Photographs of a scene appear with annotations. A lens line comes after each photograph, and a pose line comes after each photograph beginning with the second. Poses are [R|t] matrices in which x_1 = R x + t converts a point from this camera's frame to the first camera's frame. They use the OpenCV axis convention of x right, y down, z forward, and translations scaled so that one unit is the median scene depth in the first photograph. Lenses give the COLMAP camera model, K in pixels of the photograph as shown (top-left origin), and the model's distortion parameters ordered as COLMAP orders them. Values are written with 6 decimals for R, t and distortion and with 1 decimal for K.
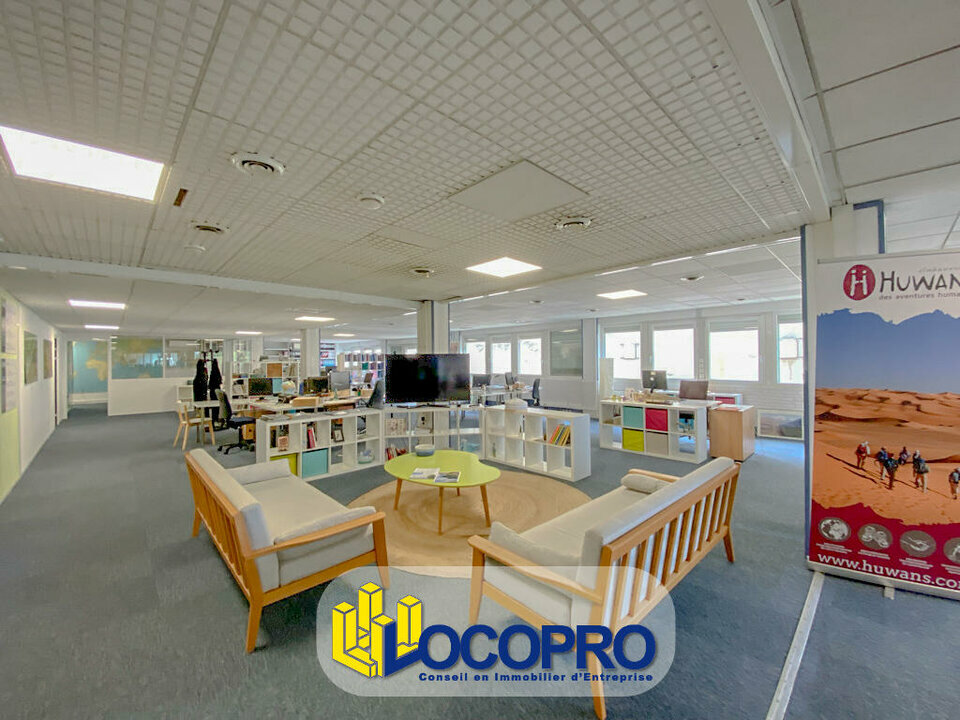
lens RADIAL K [[394.0, 0, 480.0], [0, 394.0, 360.0], [0, 0, 1]] dist [0.000830, -0.013709]
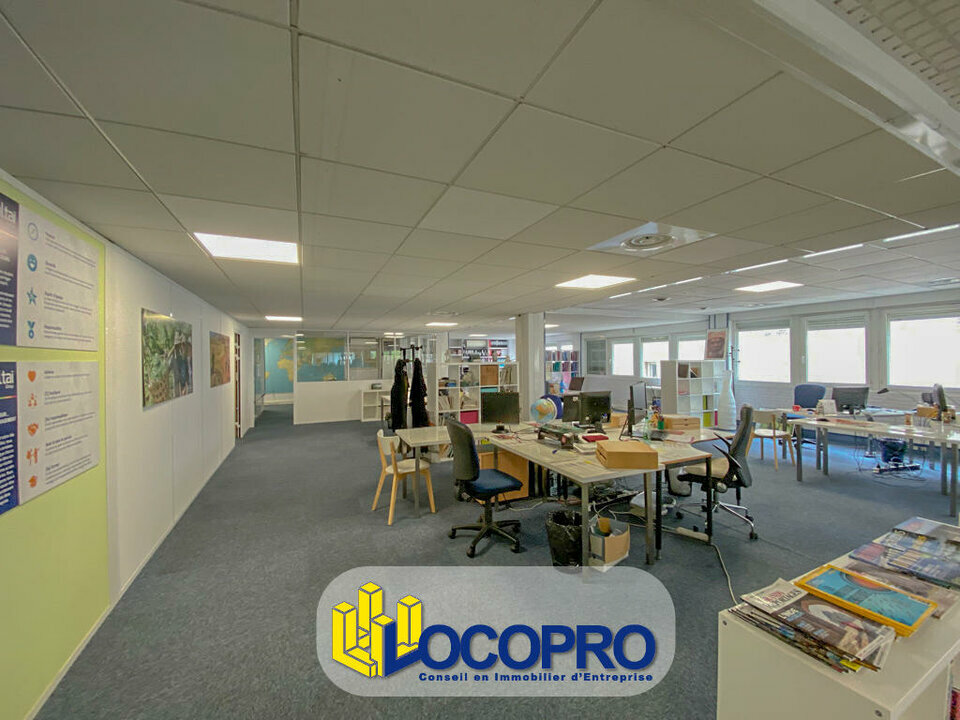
lens RADIAL K [[394.0, 0, 480.0], [0, 394.0, 360.0], [0, 0, 1]] dist [0.000830, -0.013709]
pose [[0.943084, 0.000479, -0.332555, -0.256105], [0.000885, 0.999992, 0.003951, -0.002333], [0.332554, -0.004021, 0.943076, 0.293743]]
